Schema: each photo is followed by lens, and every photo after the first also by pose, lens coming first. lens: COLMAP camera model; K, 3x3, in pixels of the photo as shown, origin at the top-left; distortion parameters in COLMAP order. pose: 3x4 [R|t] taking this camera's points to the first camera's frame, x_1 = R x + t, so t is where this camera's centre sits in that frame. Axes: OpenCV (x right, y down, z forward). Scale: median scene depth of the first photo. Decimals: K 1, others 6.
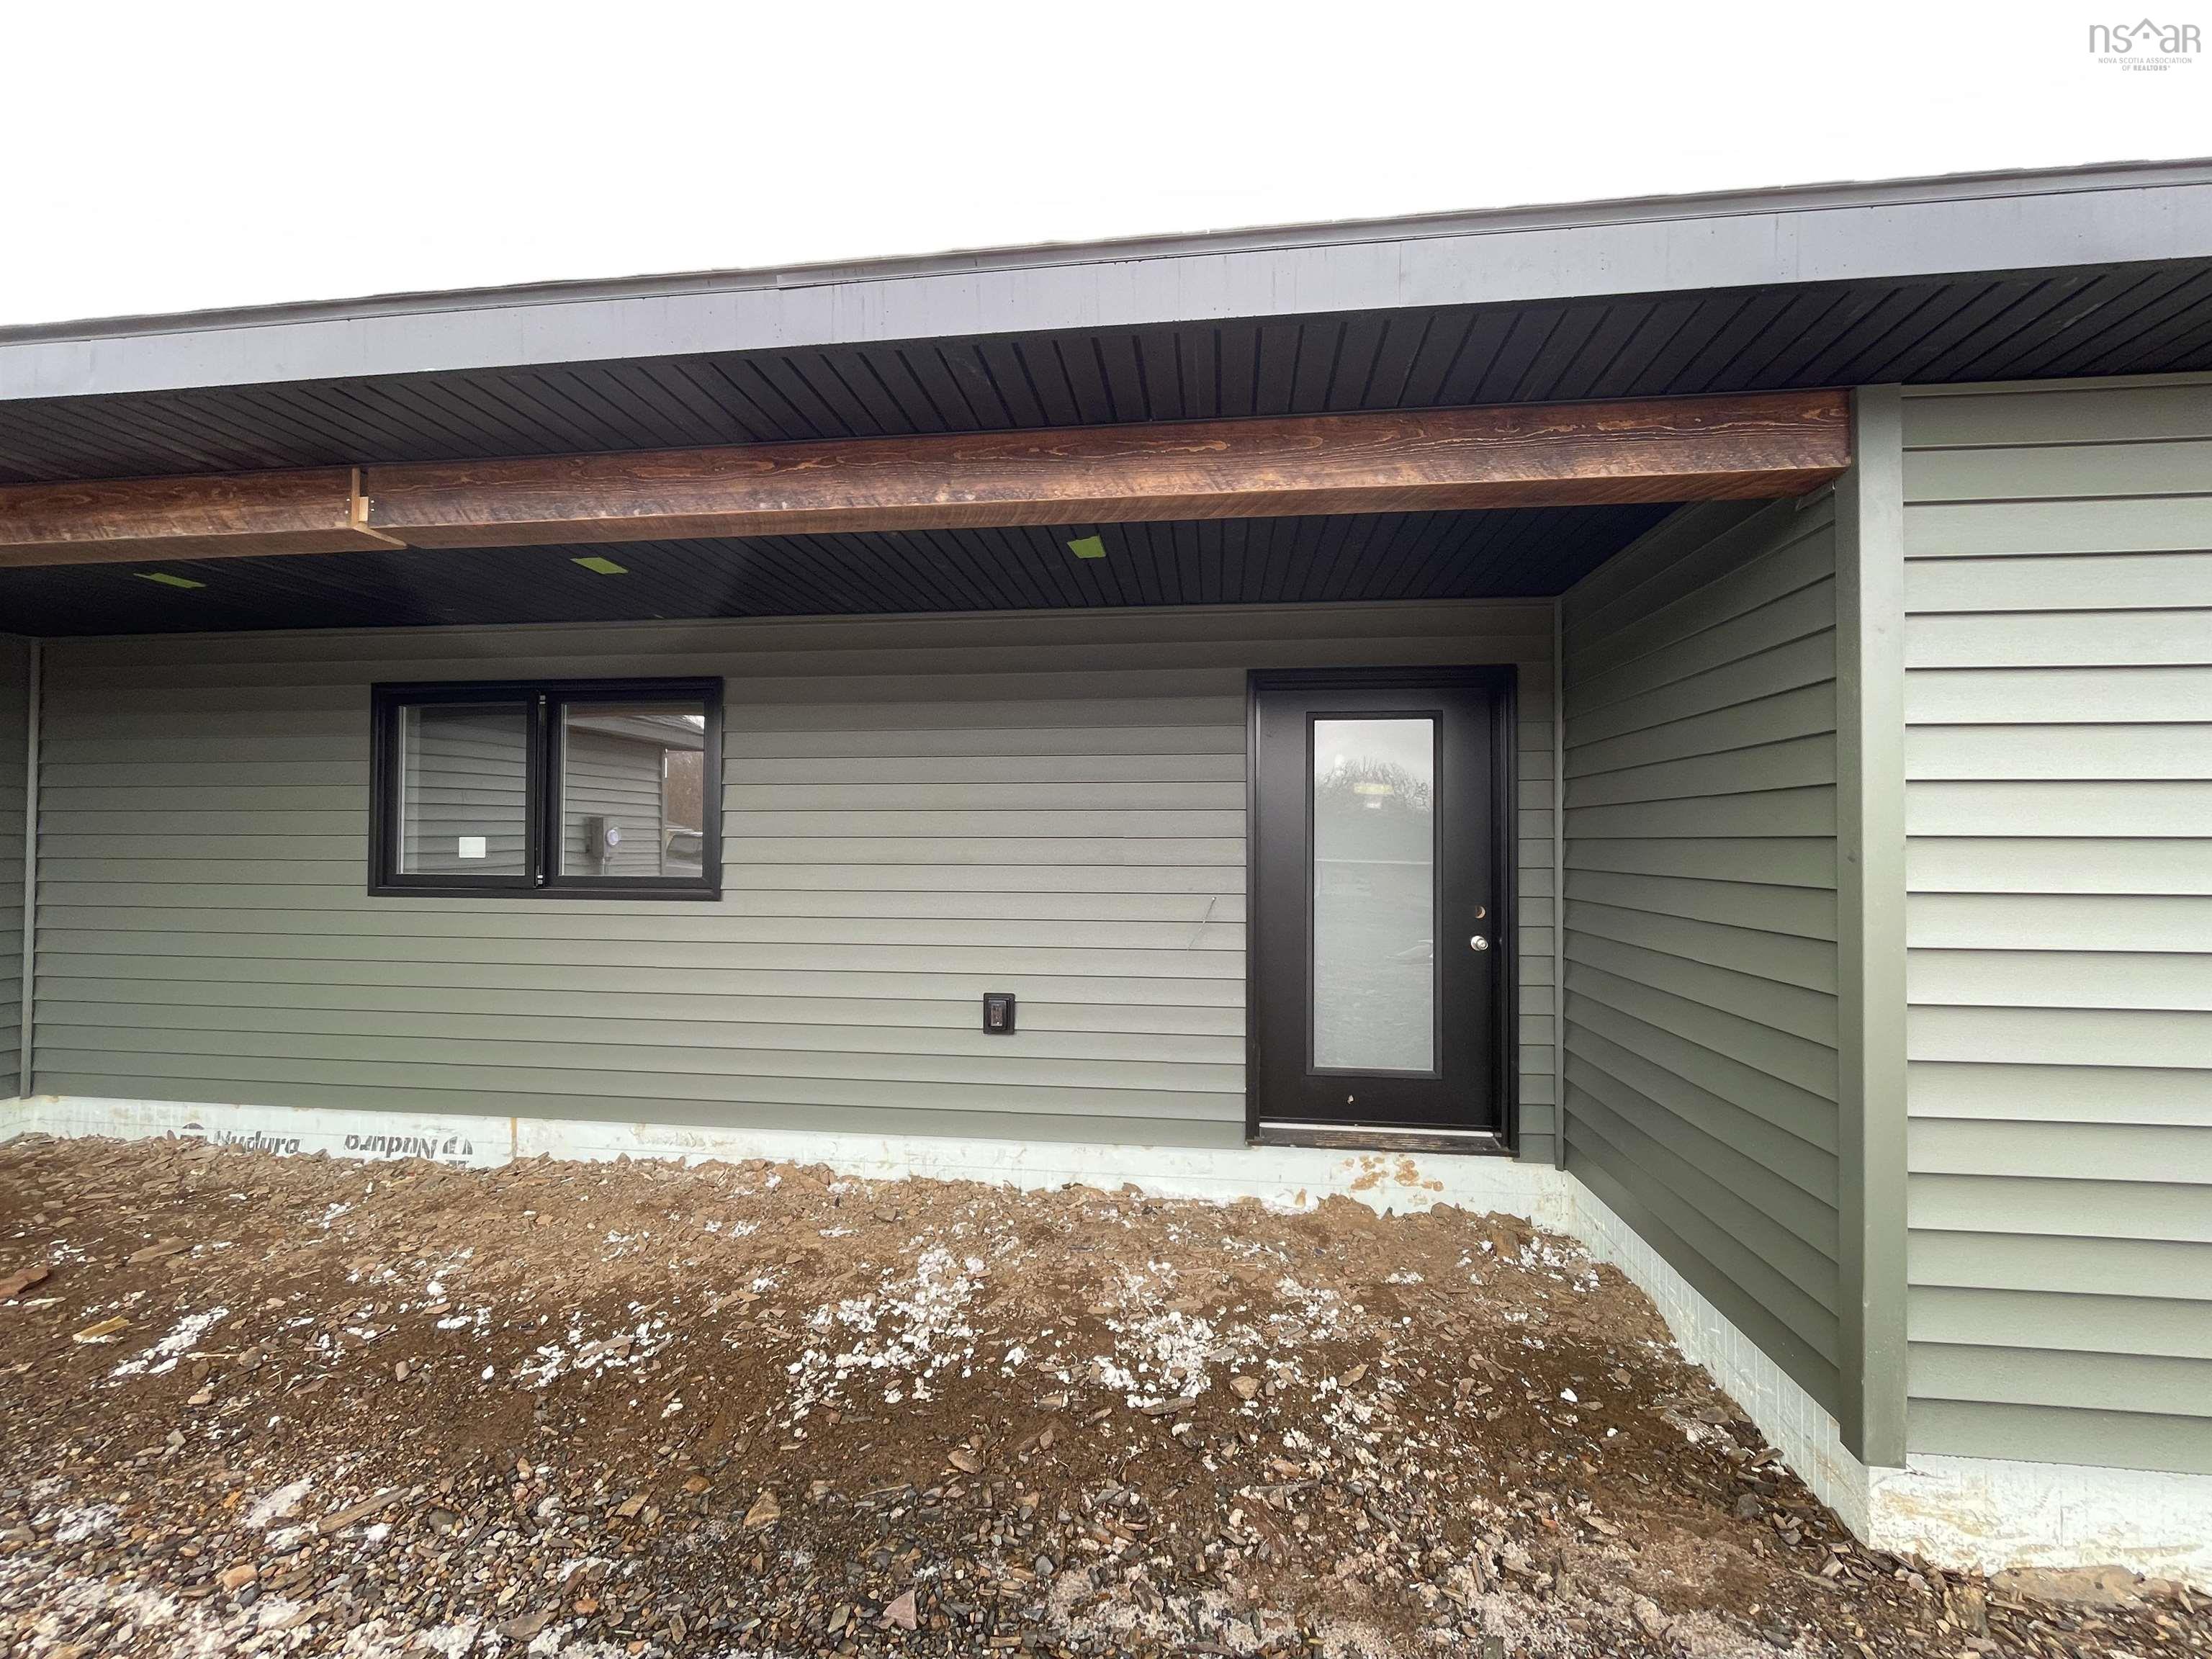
lens RADIAL K [[897.6, 0, 1106.0], [0, 897.6, 829.5], [0, 0, 1]] dist [-0.001466, -0.000252]
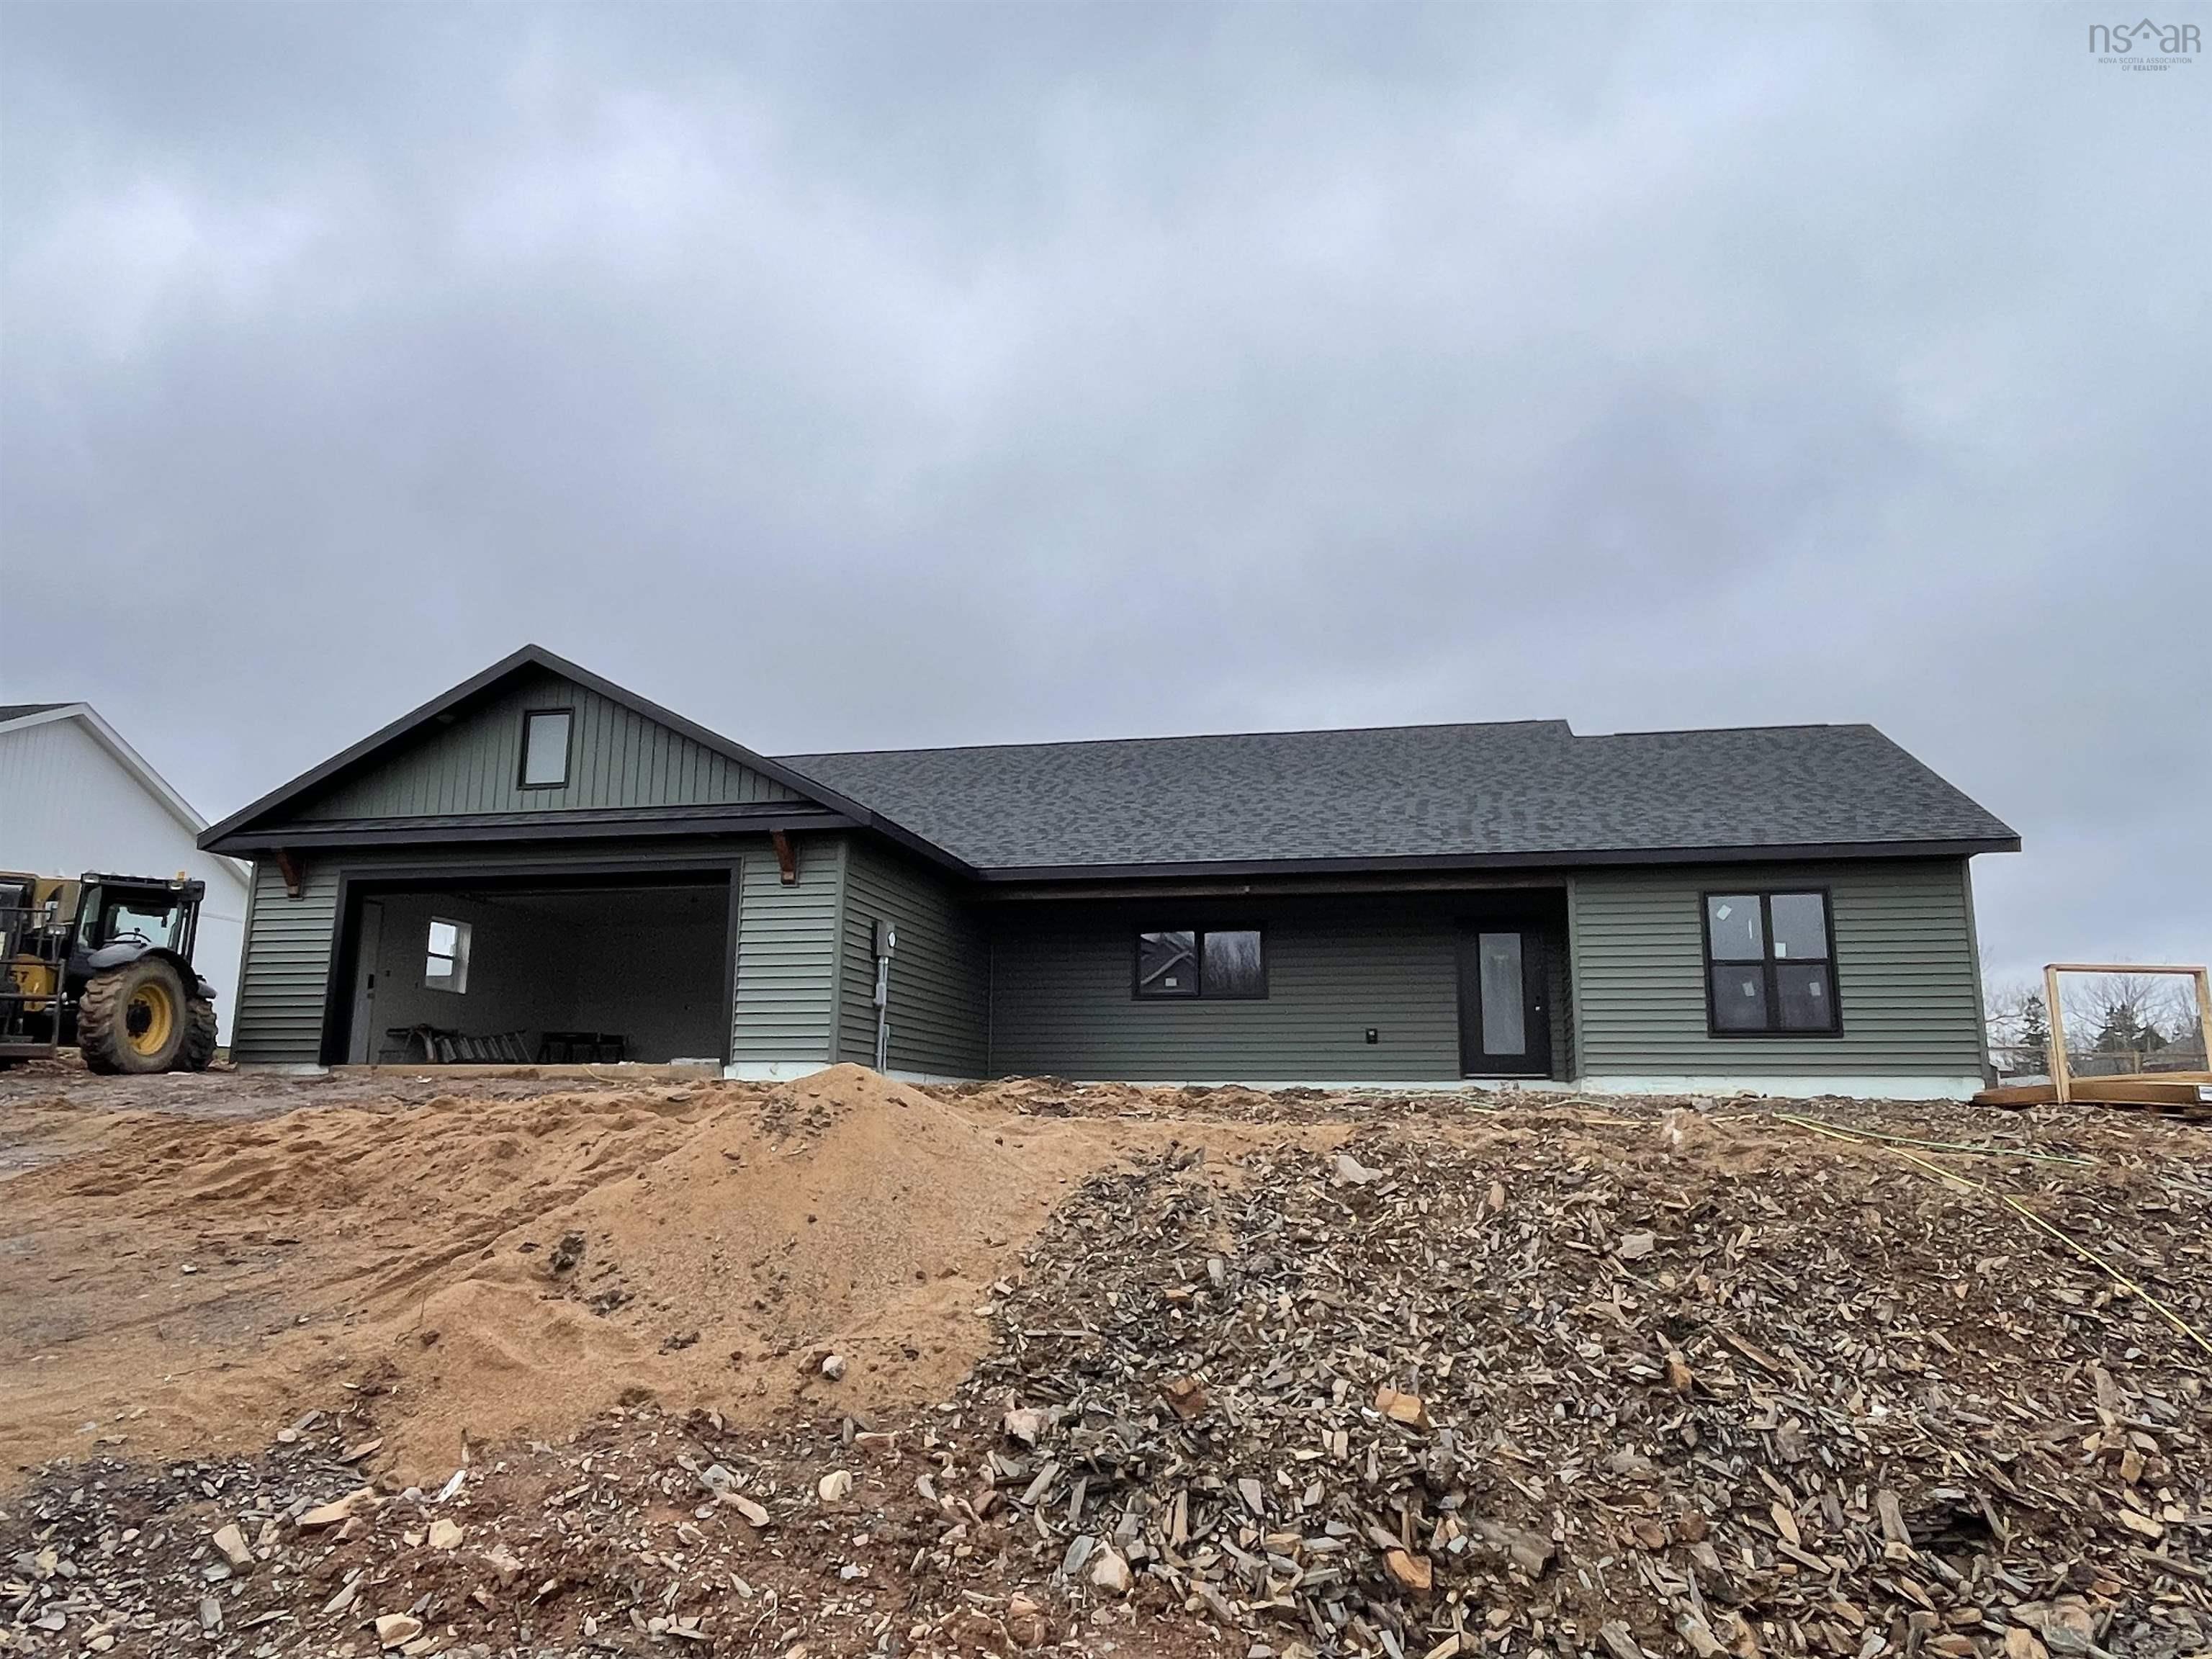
lens RADIAL K [[1537.6, 0, 1106.0], [0, 1537.6, 829.5], [0, 0, 1]] dist [0.003686, -0.001164]
pose [[0.995367, -0.013624, -0.095182, -0.499613], [-0.004019, 0.983150, -0.182756, 0.467344], [0.096068, 0.182291, 0.978540, -4.113150]]
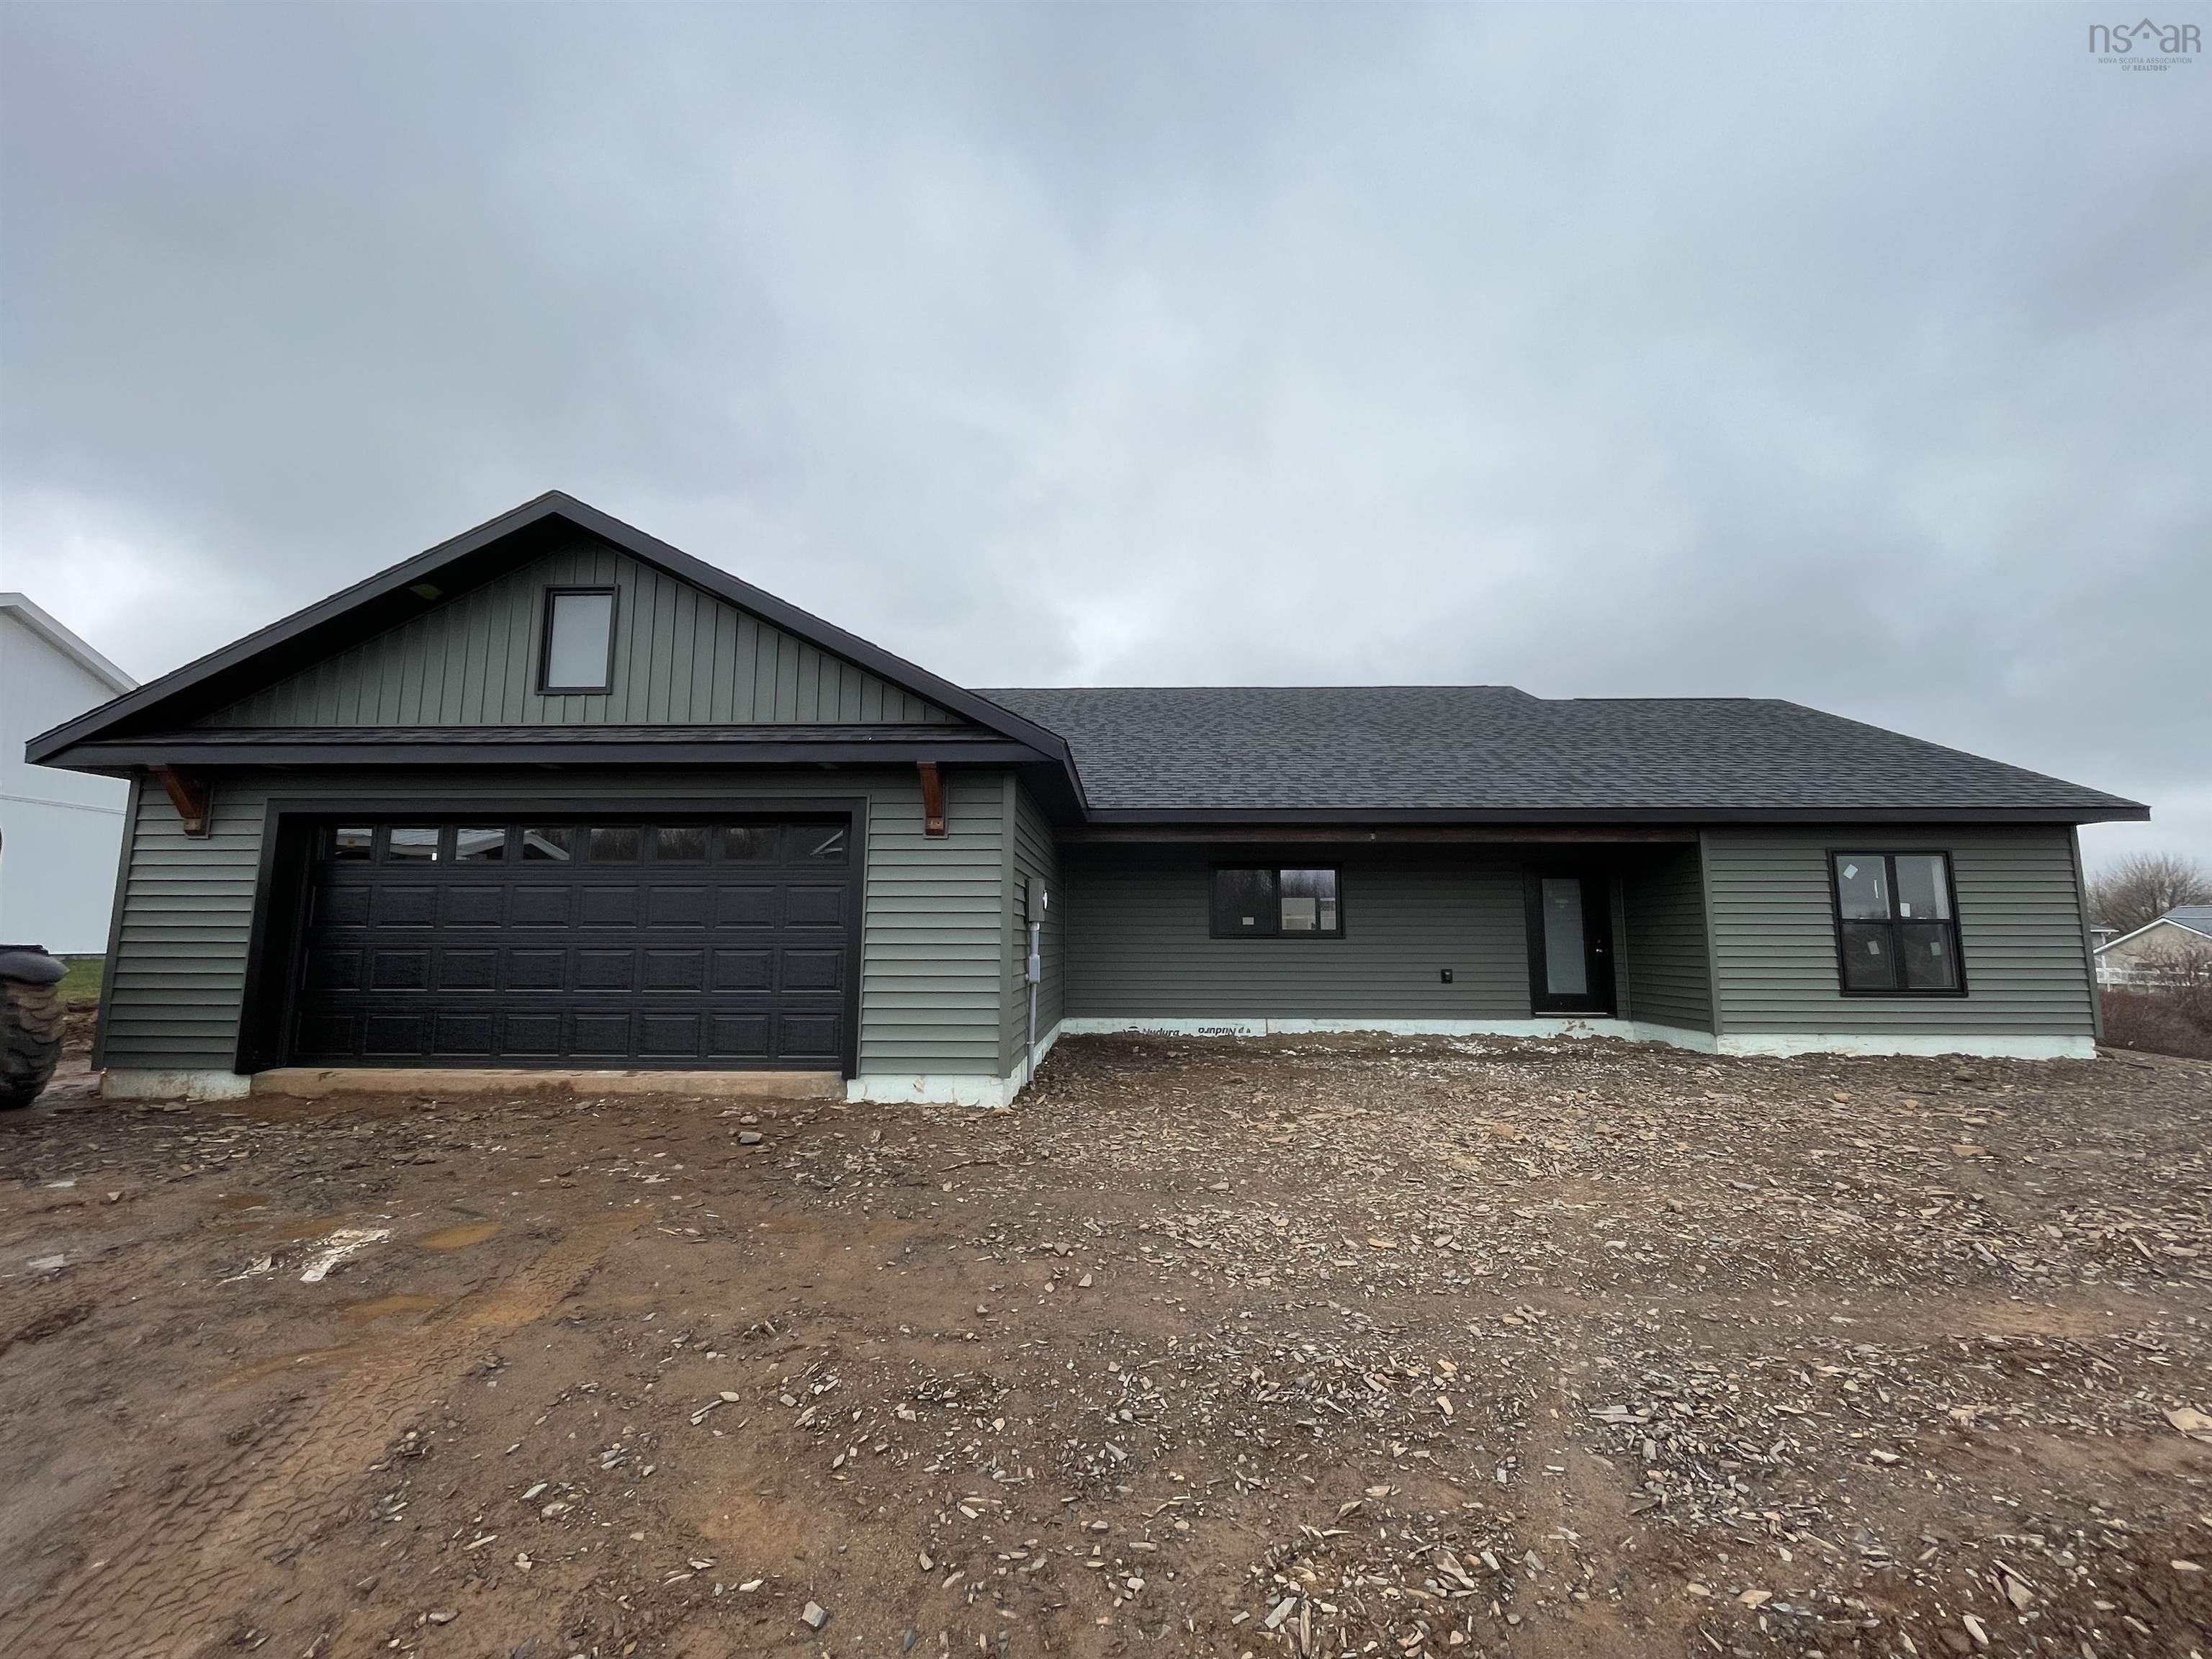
lens RADIAL K [[897.6, 0, 1106.0], [0, 897.6, 829.5], [0, 0, 1]] dist [-0.001466, -0.000252]
pose [[0.995875, 0.010651, 0.090111, -1.557196], [-0.000591, 0.993827, -0.110943, 0.051925], [-0.090736, 0.110432, 0.989733, -1.954849]]
